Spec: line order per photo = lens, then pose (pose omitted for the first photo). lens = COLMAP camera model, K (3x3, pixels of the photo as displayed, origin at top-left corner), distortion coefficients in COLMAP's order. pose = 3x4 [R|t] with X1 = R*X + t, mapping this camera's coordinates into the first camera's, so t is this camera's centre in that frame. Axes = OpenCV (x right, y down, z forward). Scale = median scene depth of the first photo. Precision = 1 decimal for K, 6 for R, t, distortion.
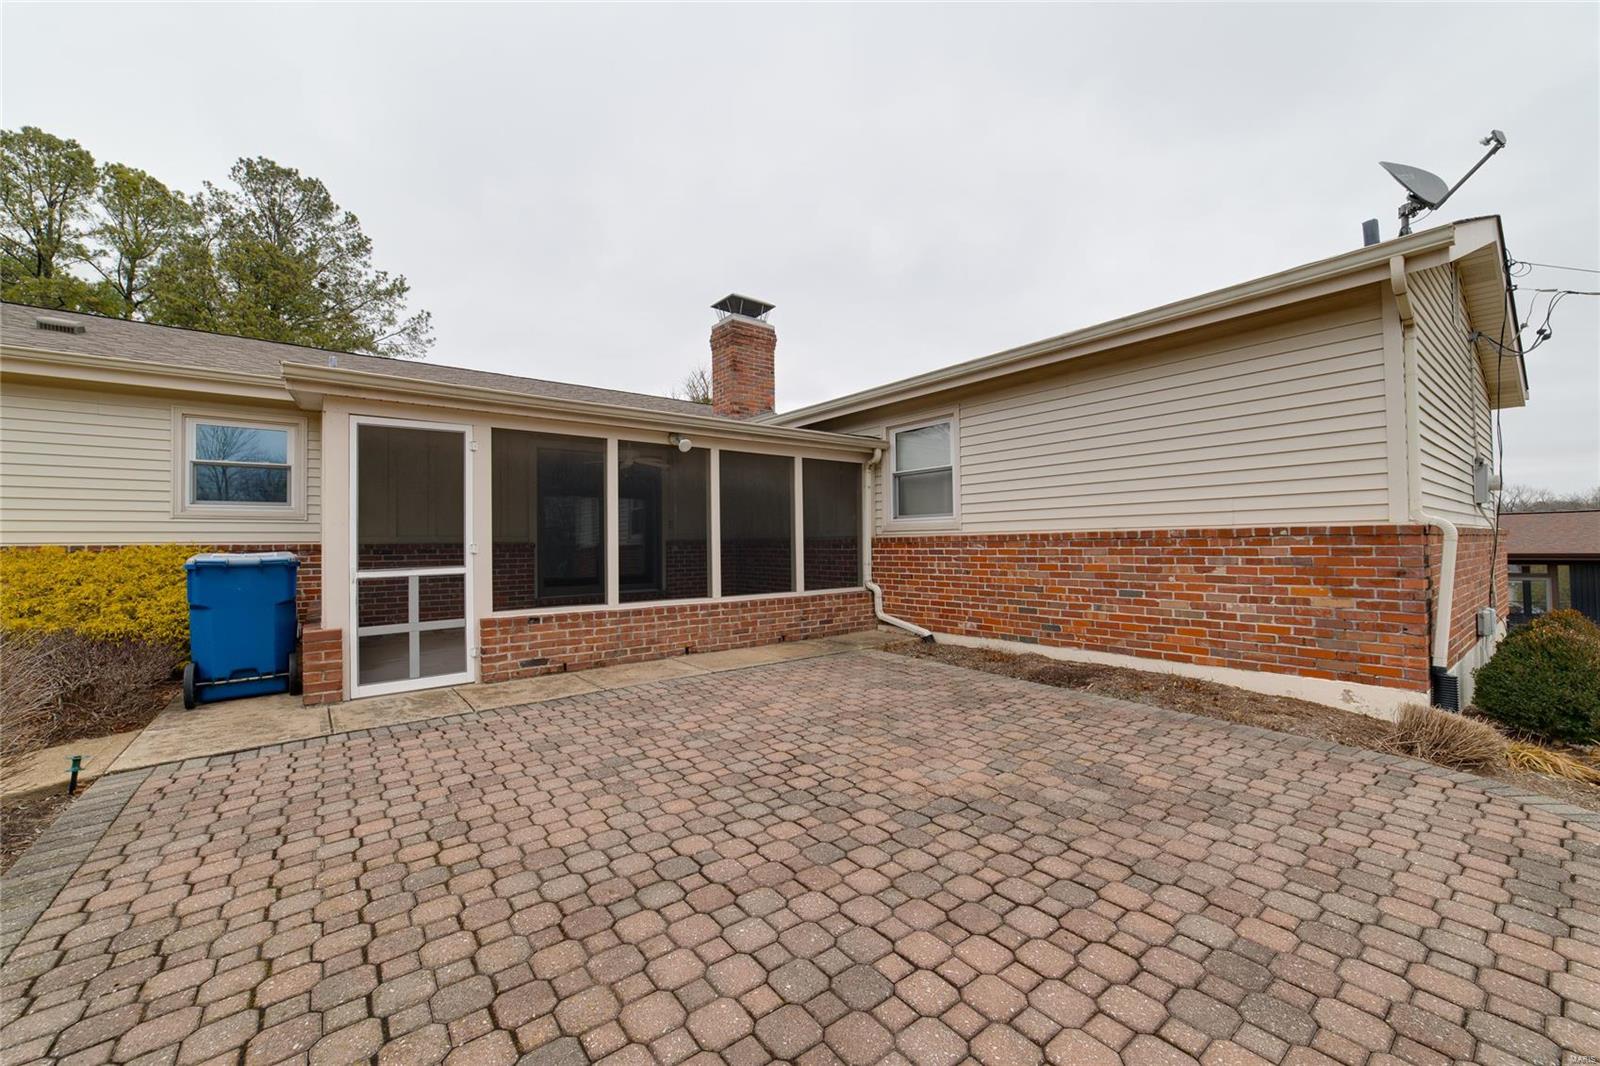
lens RADIAL K [[623.9, 0, 805.2], [0, 623.9, 527.0], [0, 0, 1]] dist [-0.015692, 0.005238]
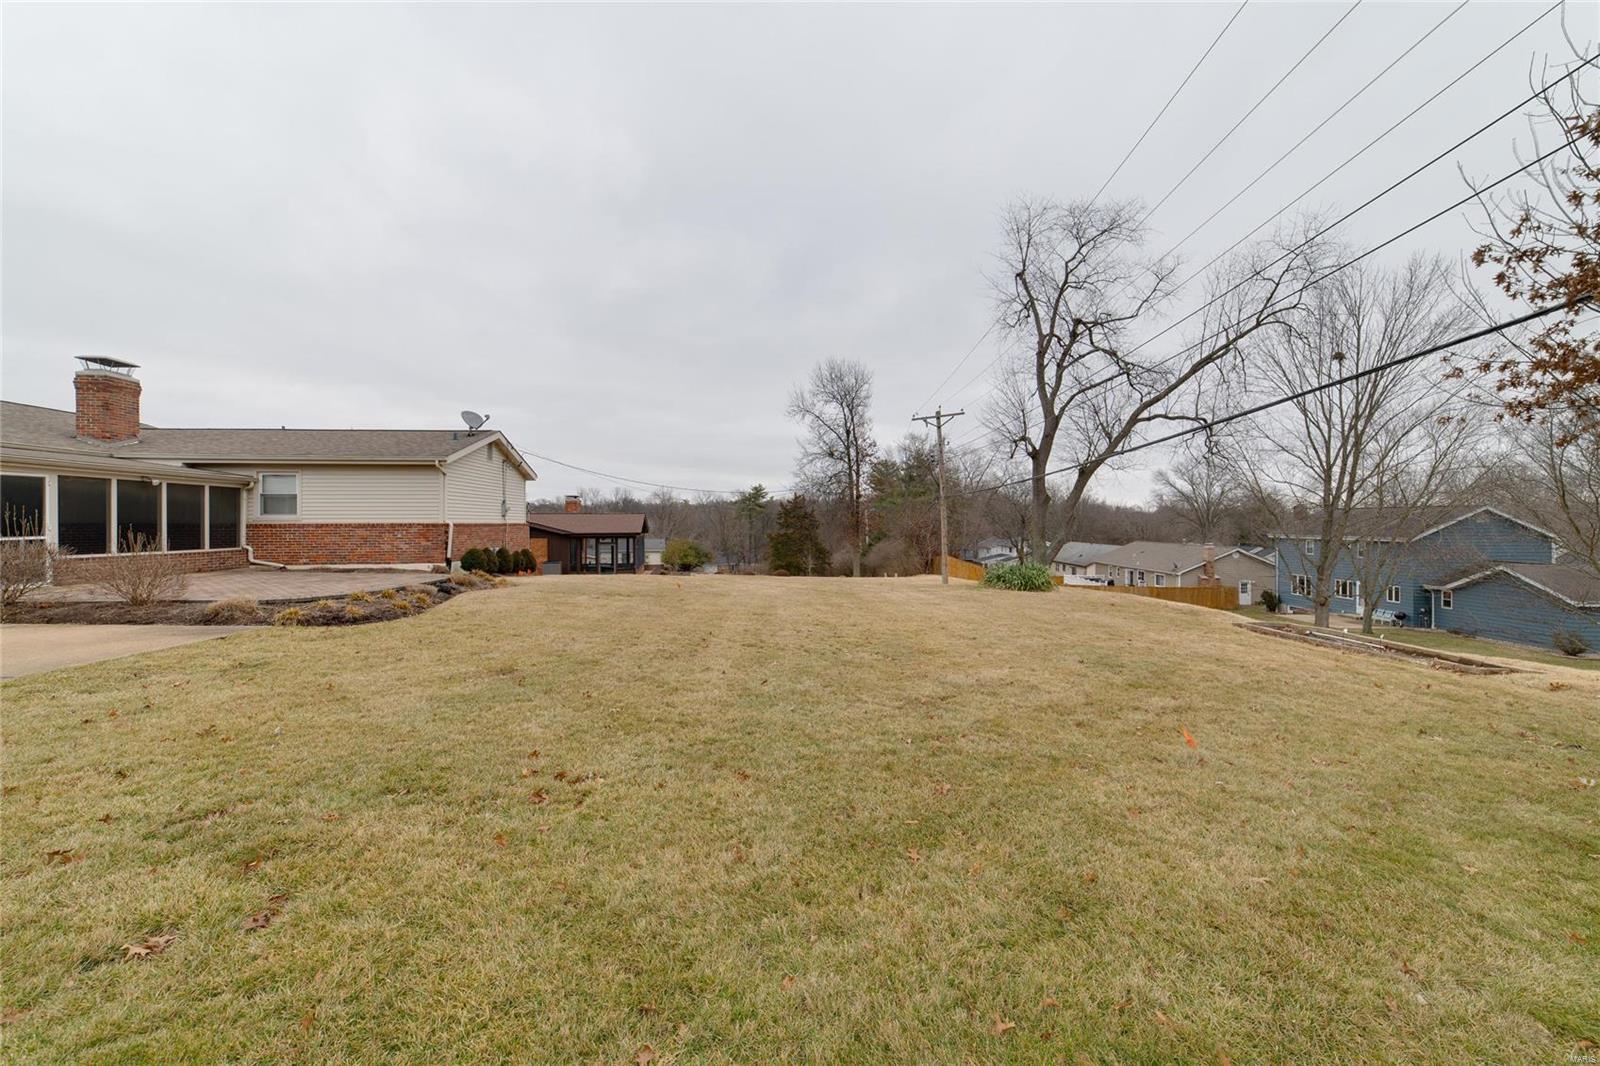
lens RADIAL K [[623.9, 0, 798.0], [0, 623.9, 524.8], [0, 0, 1]] dist [-0.015692, 0.005238]
pose [[0.550894, 0.008226, 0.834535, -0.934743], [-0.028334, 0.999559, 0.008852, -0.077839], [-0.834094, -0.028522, 0.550884, -2.601853]]
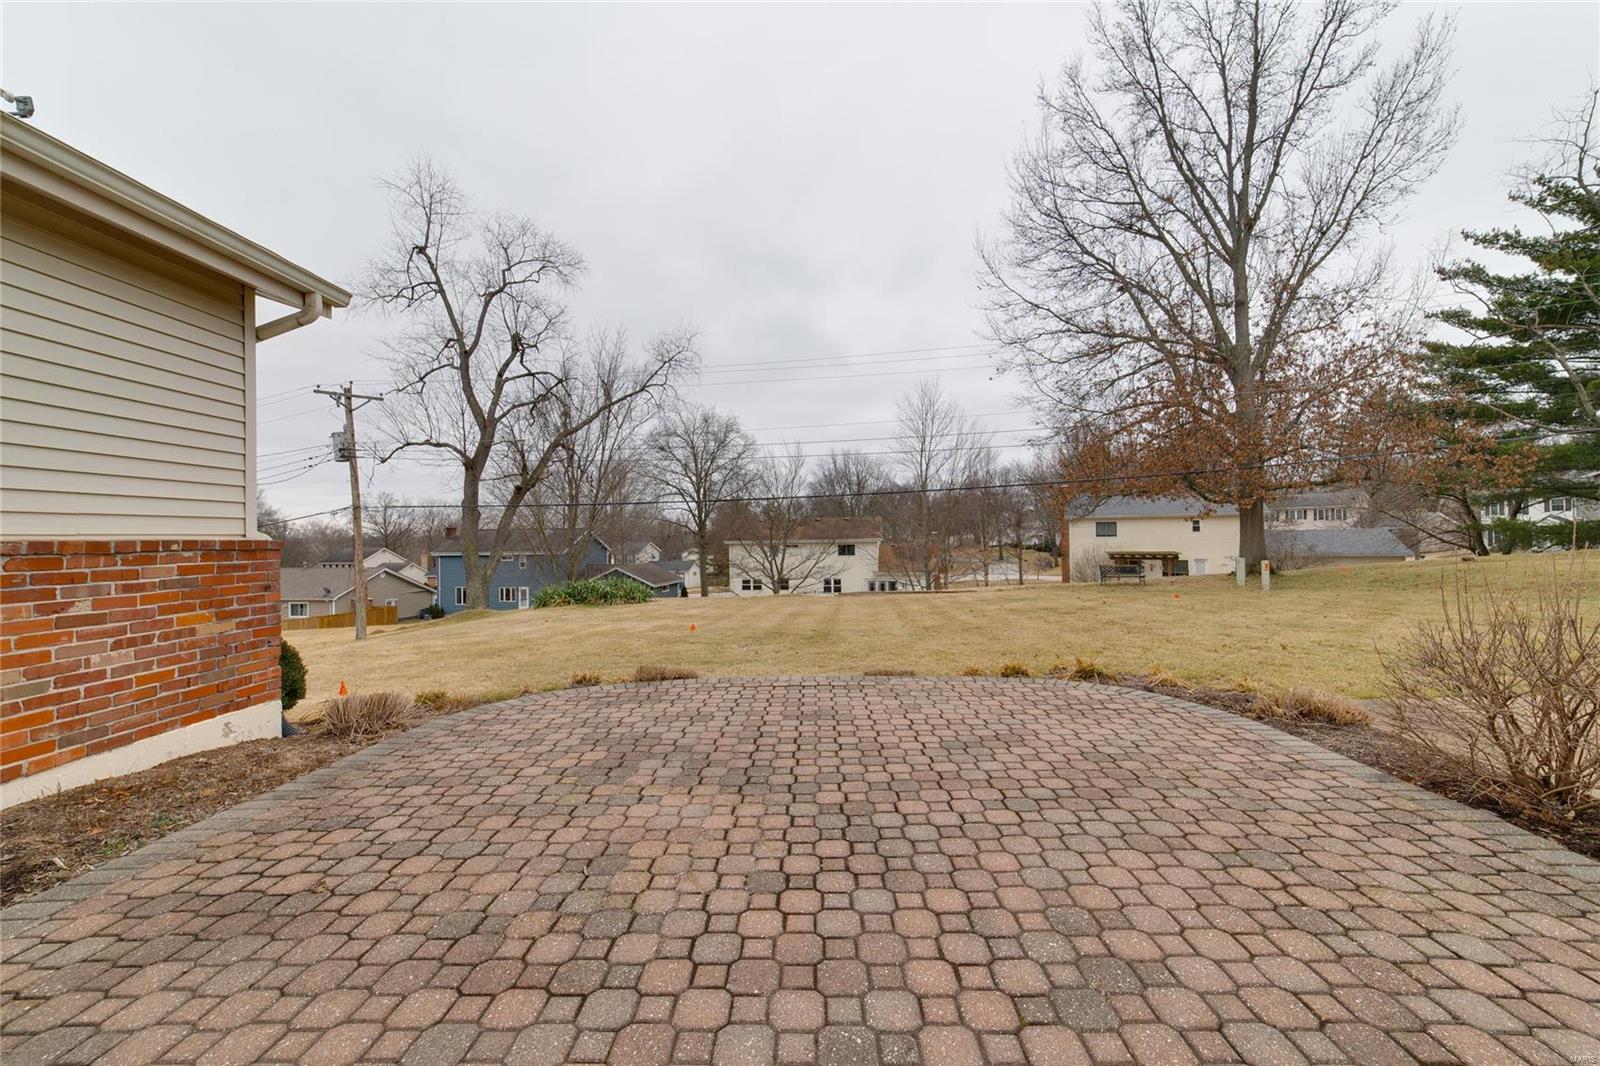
lens RADIAL K [[623.9, 0, 802.2], [0, 623.9, 535.7], [0, 0, 1]] dist [-0.015692, 0.005238]
pose [[-0.776587, 0.024872, 0.629519, -0.287991], [0.006733, 0.999491, -0.031183, 0.021354], [-0.629974, -0.019977, -0.776359, 0.981533]]
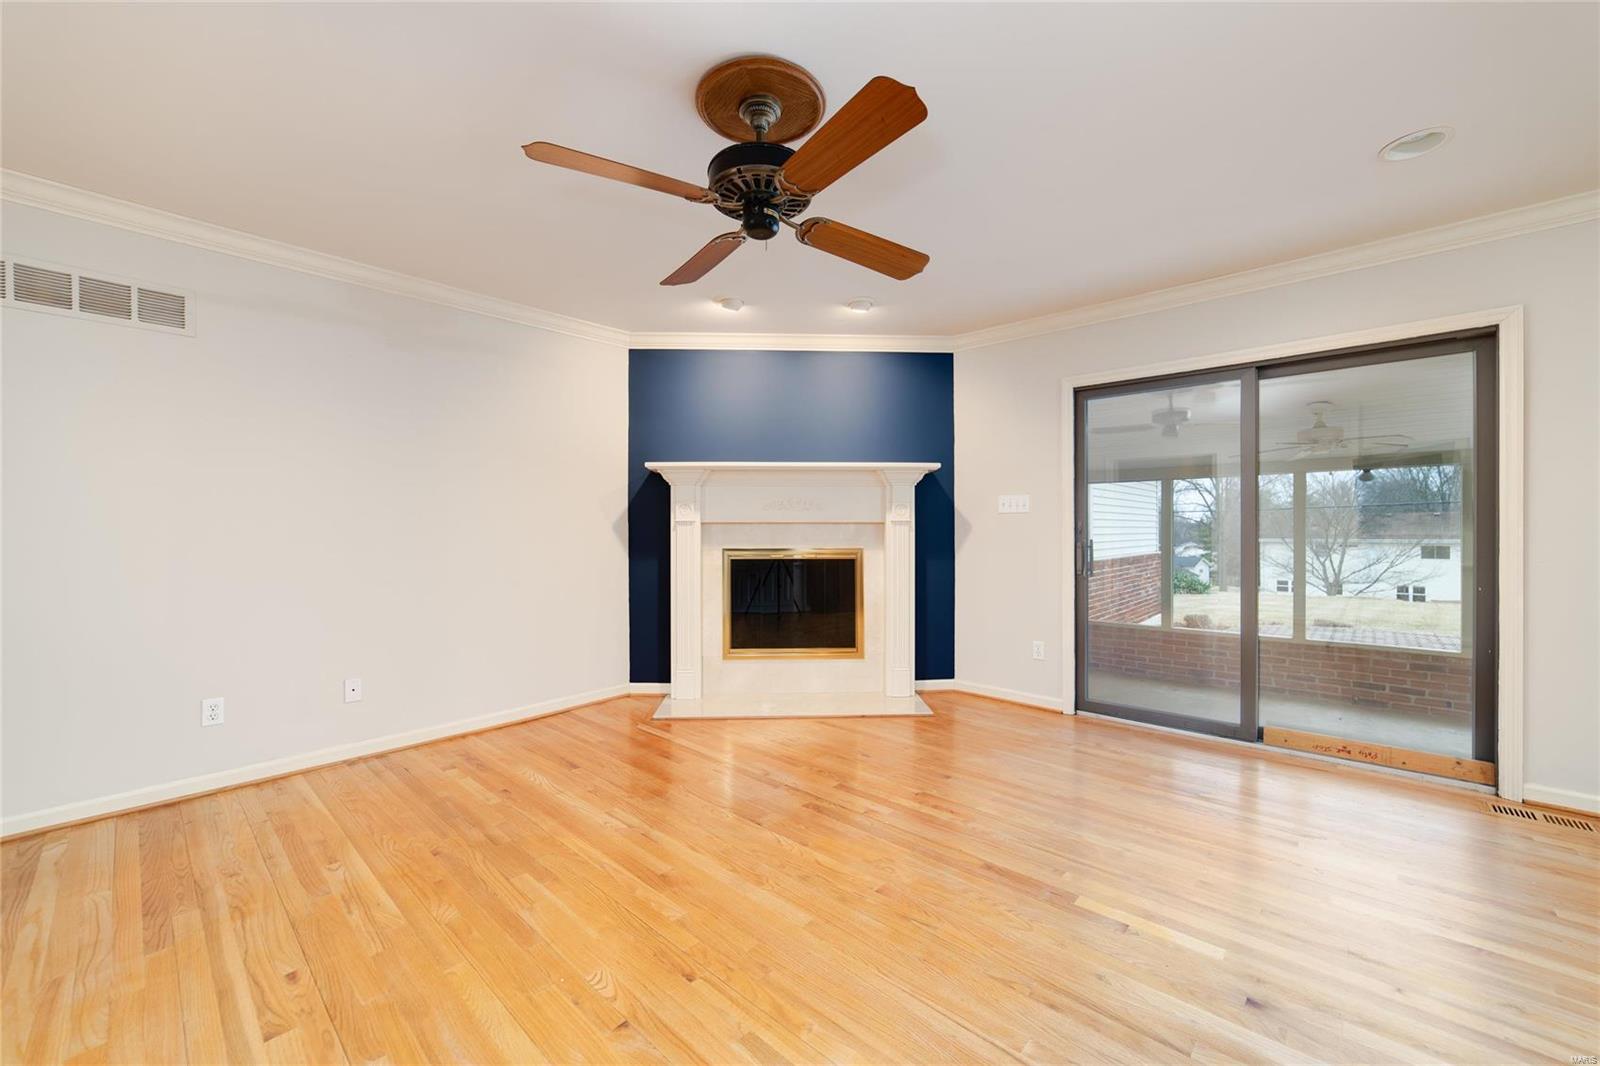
lens RADIAL K [[623.9, 0, 801.9], [0, 623.9, 533.7], [0, 0, 1]] dist [-0.015692, 0.005238]
pose [[-0.169231, 0.009334, 0.985532, -1.154687], [-0.021693, 0.999678, -0.013193, -0.010723], [-0.985338, -0.023612, -0.168974, 2.392350]]
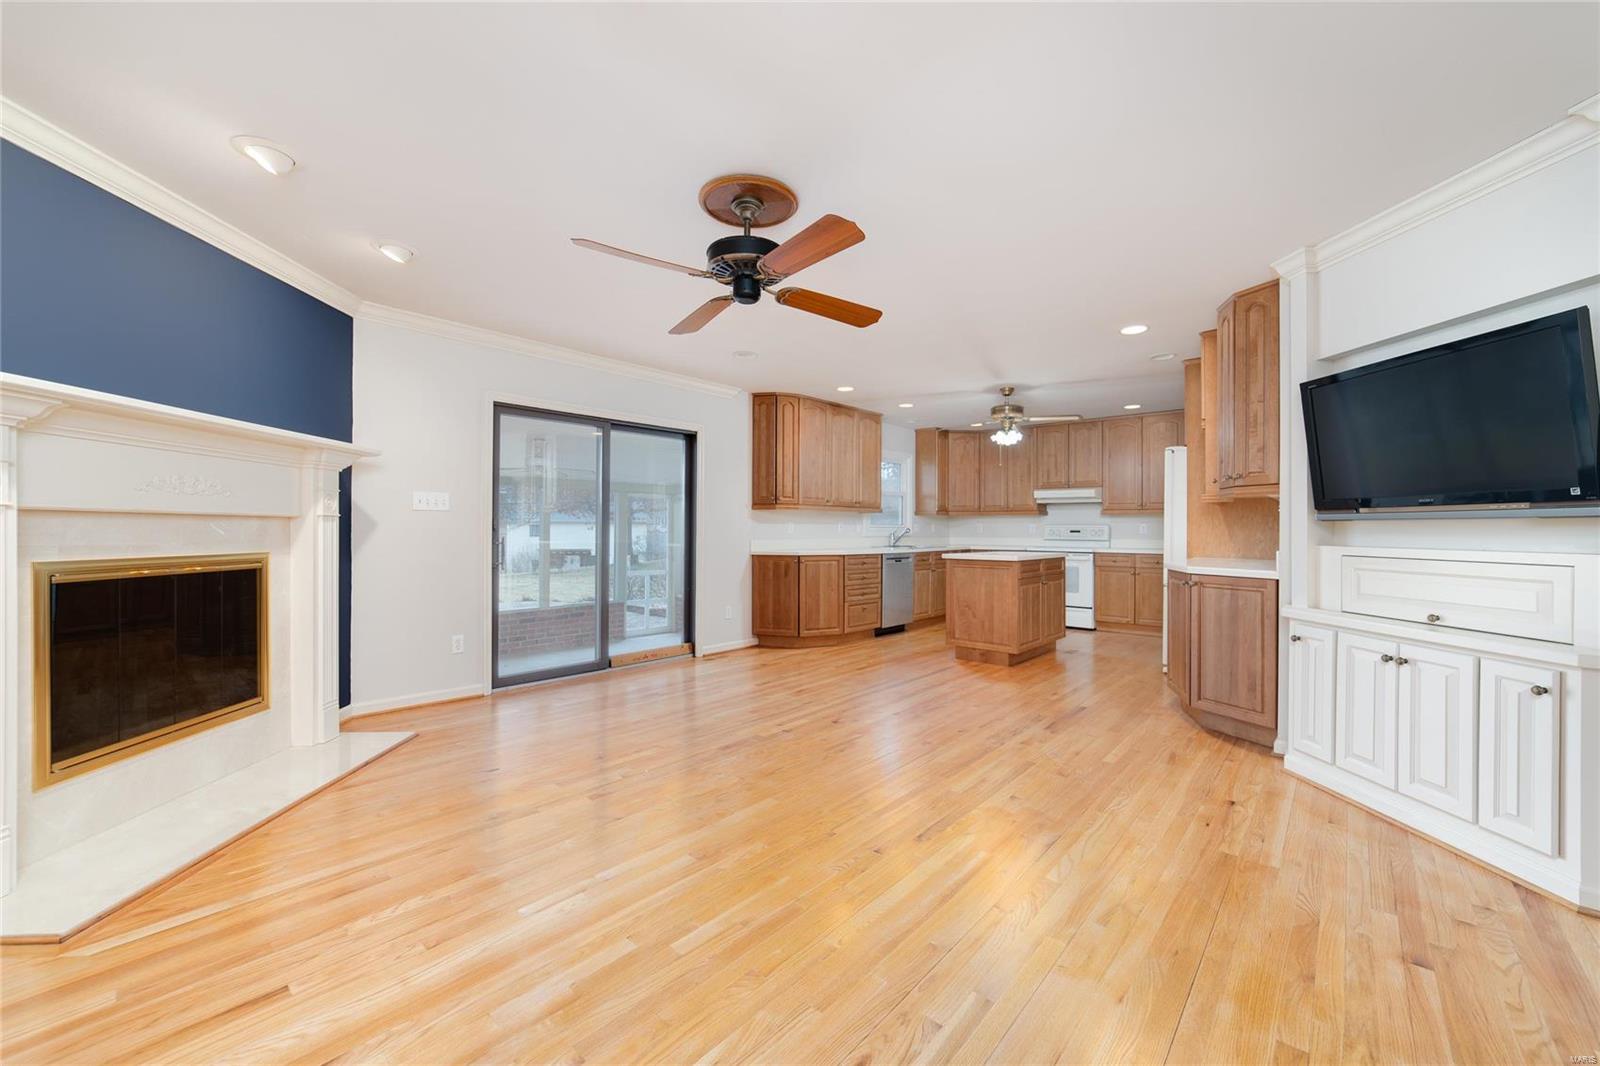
lens RADIAL K [[623.9, 0, 816.2], [0, 623.9, 527.8], [0, 0, 1]] dist [-0.015692, 0.005238]
pose [[-0.981904, 0.012642, -0.188957, -0.738734], [0.017733, 0.999523, -0.025278, -0.003637], [0.188548, -0.028171, -0.981660, 2.845360]]
